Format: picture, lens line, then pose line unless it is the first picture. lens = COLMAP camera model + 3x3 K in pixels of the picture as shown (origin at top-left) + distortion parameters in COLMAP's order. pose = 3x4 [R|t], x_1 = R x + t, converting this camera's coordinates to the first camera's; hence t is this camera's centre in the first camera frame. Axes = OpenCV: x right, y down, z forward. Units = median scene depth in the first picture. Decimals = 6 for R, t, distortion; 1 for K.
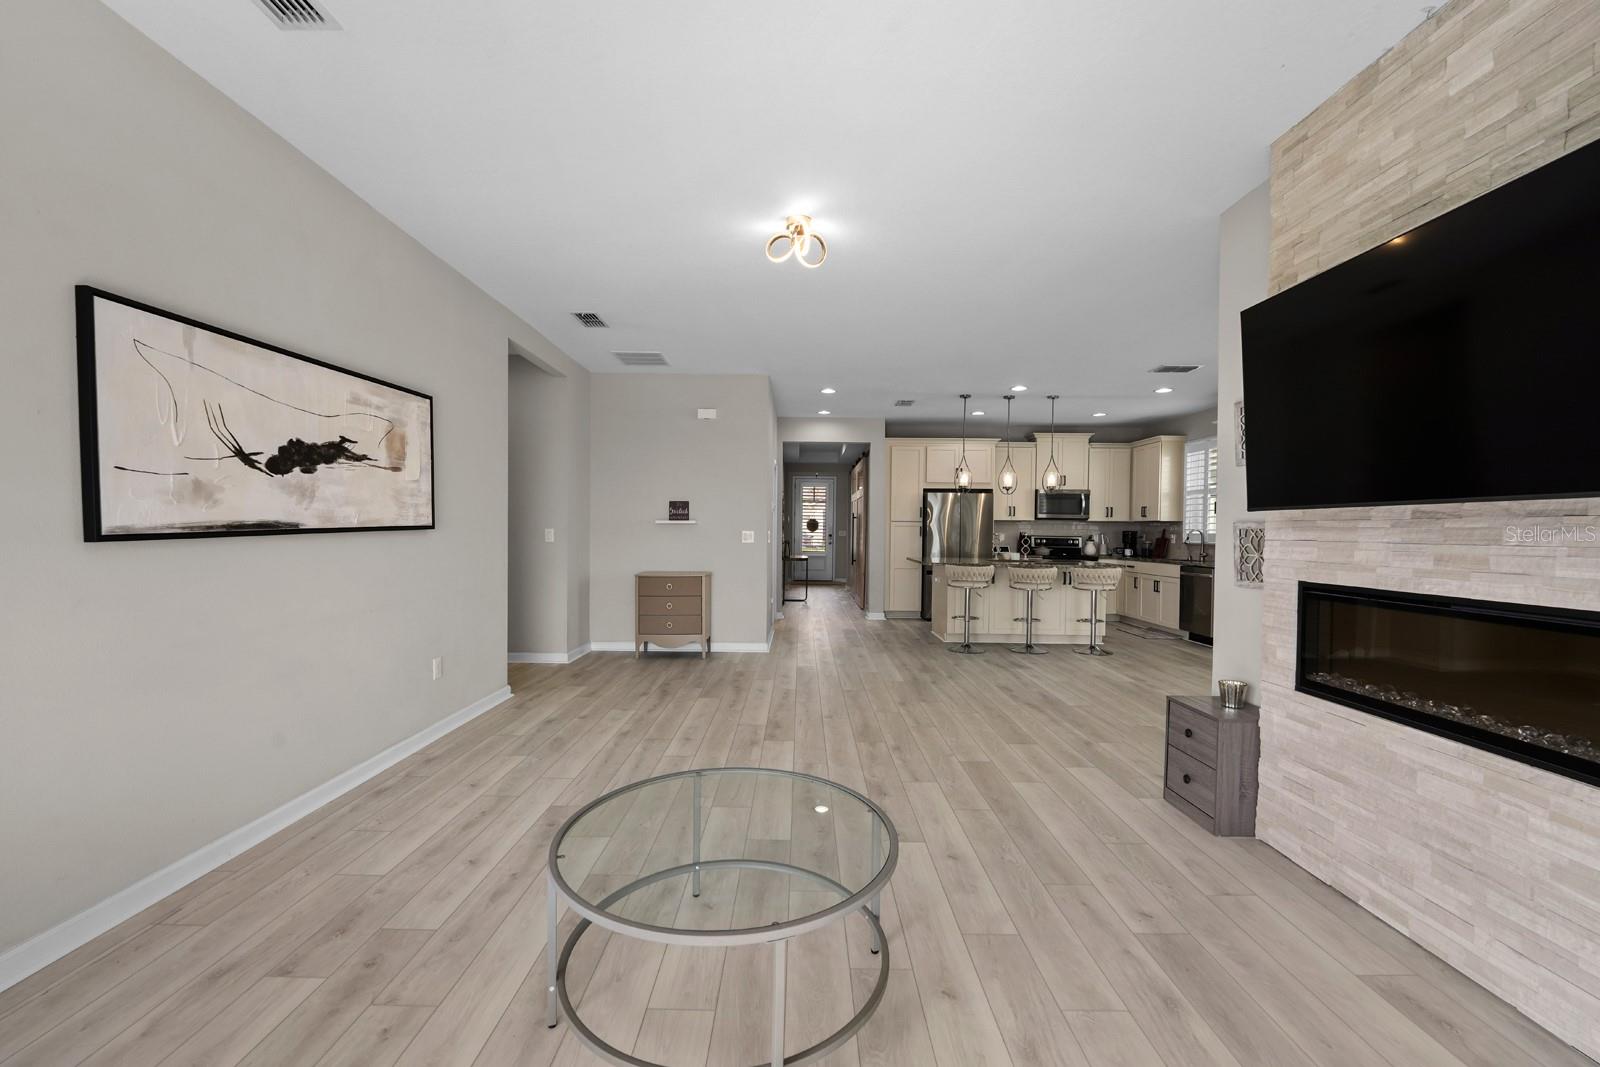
lens RADIAL K [[652.7, 0, 797.4], [0, 652.7, 537.4], [0, 0, 1]] dist [-0.011918, -0.000287]
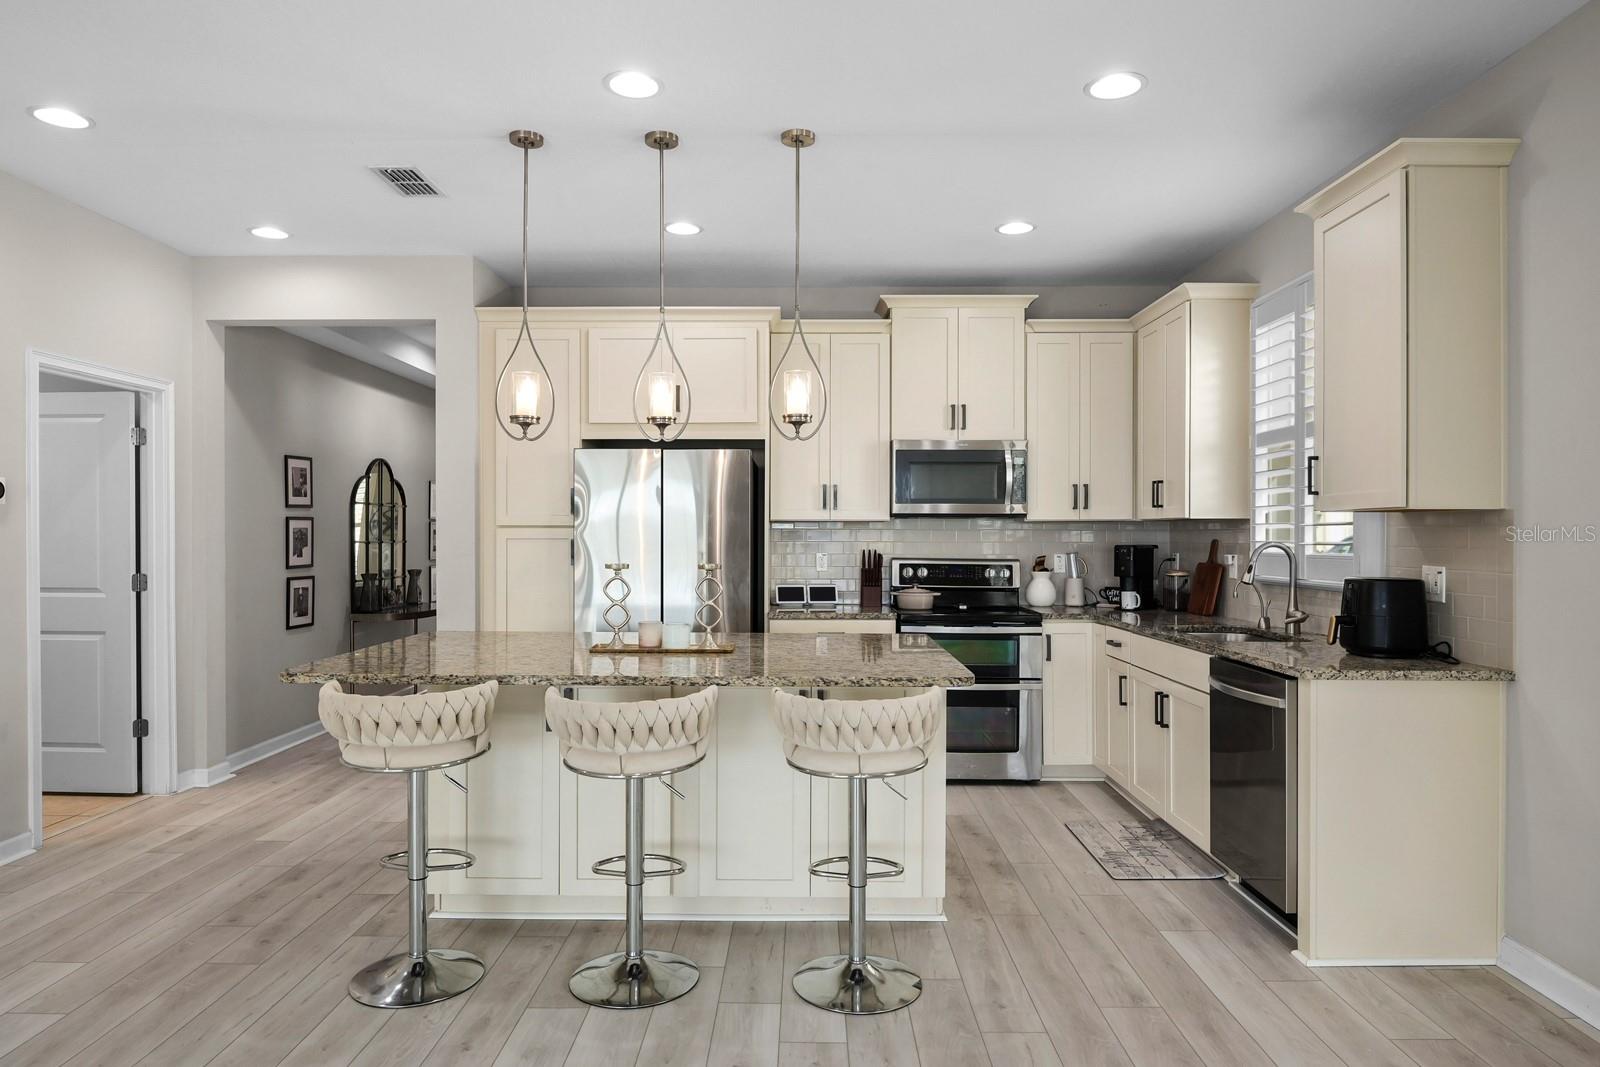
lens RADIAL K [[1003.0, 0, 801.4], [0, 1003.0, 529.9], [0, 0, 1]] dist [0.002454, 0.000642]
pose [[0.999956, -0.009355, 0.001101, 0.377736], [0.009375, 0.999772, -0.019187, -0.011162], [-0.000921, 0.019196, 0.999815, 0.488242]]
